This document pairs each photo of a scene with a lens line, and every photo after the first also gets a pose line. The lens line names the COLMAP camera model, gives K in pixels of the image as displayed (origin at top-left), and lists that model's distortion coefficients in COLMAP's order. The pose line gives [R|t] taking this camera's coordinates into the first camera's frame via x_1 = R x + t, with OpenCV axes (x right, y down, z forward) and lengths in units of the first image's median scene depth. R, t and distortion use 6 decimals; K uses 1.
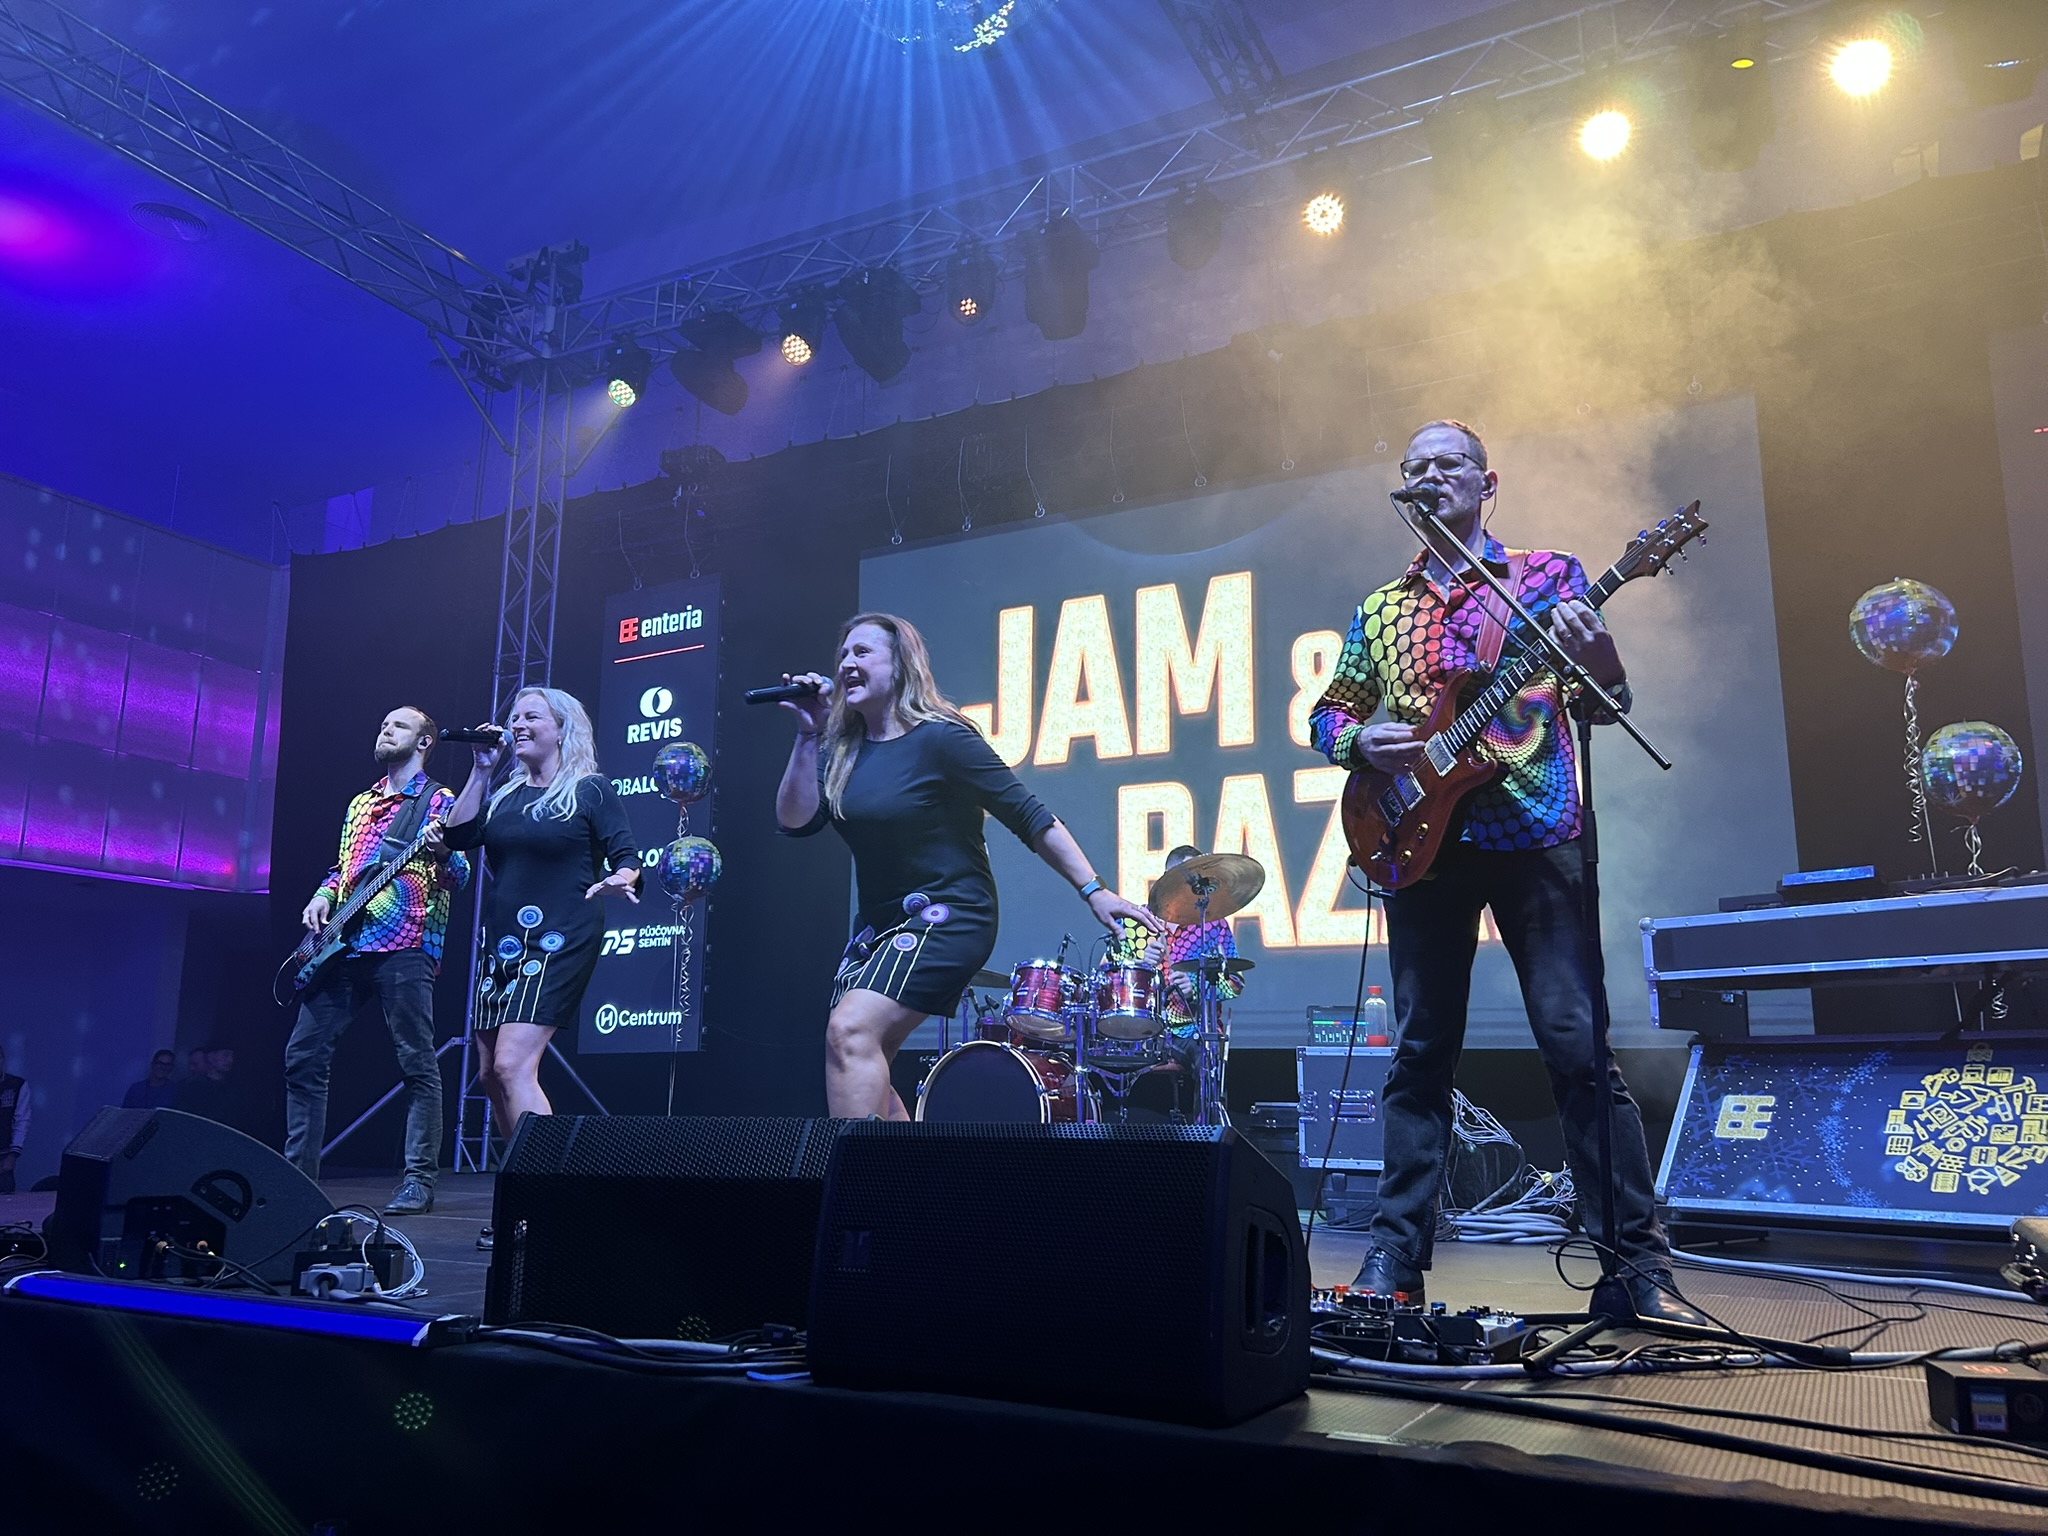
lens RADIAL K [[1529.6, 0, 1017.9], [0, 1529.6, 769.6], [0, 0, 1]] dist [0.036011, -0.001604]
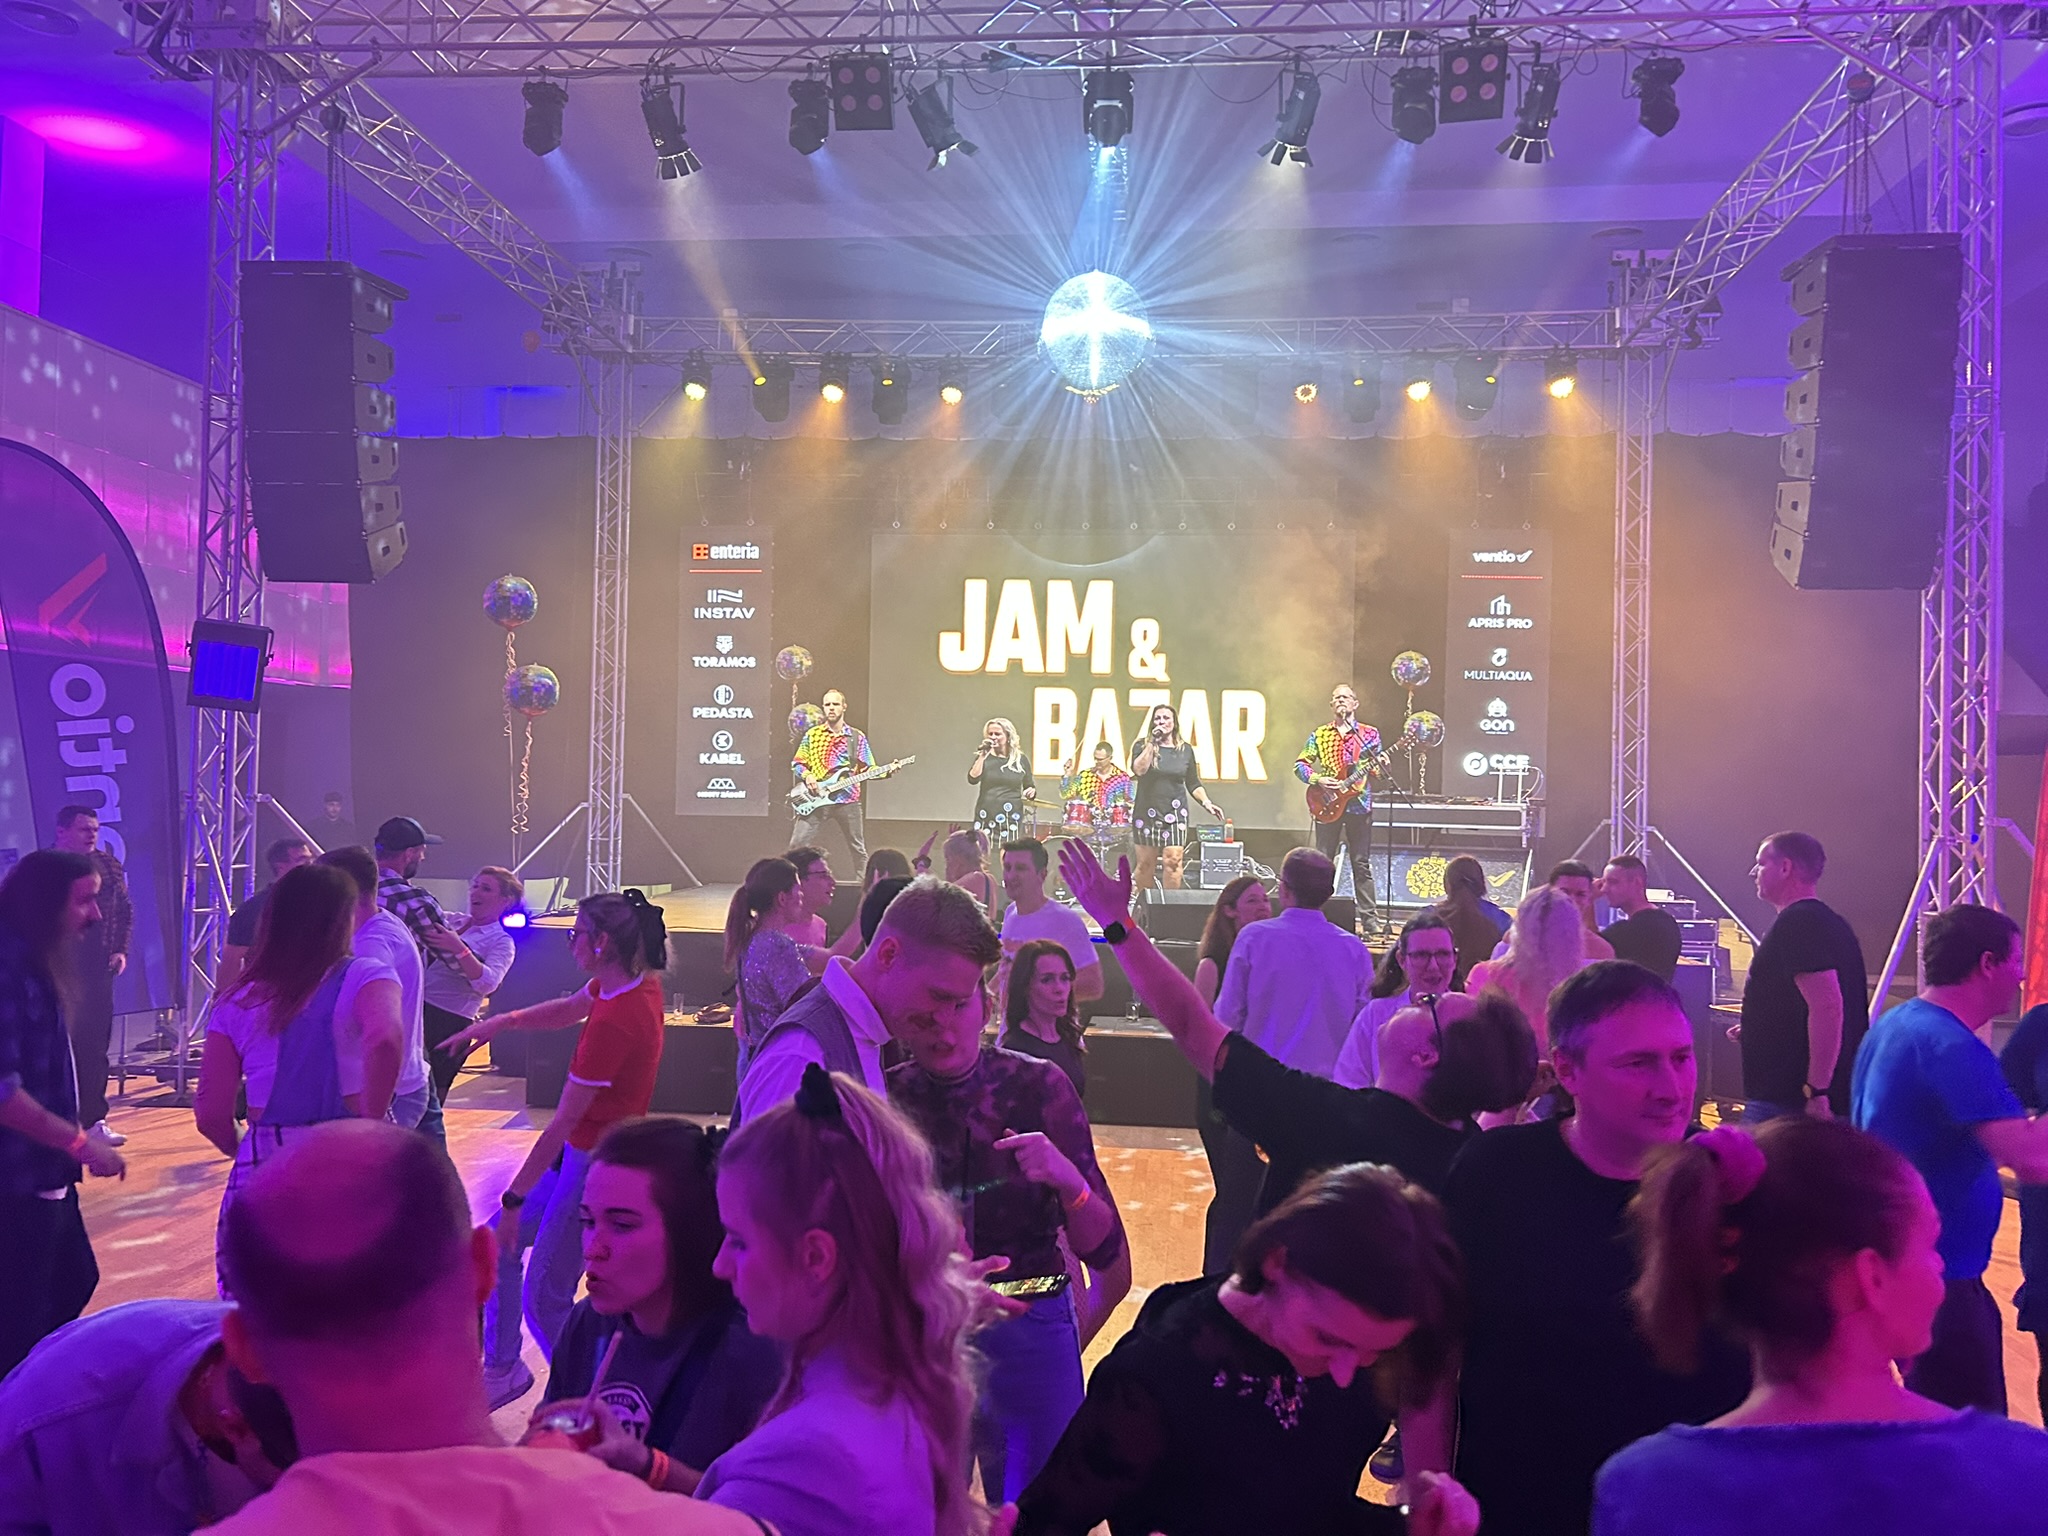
lens RADIAL K [[1529.6, 0, 1027.4], [0, 1529.6, 767.5], [0, 0, 1]] dist [0.036011, -0.001604]
pose [[0.924092, 0.014683, 0.381889, -0.673784], [-0.092934, 0.977900, 0.187282, -0.249280], [-0.370699, -0.208556, 0.905034, -0.745091]]
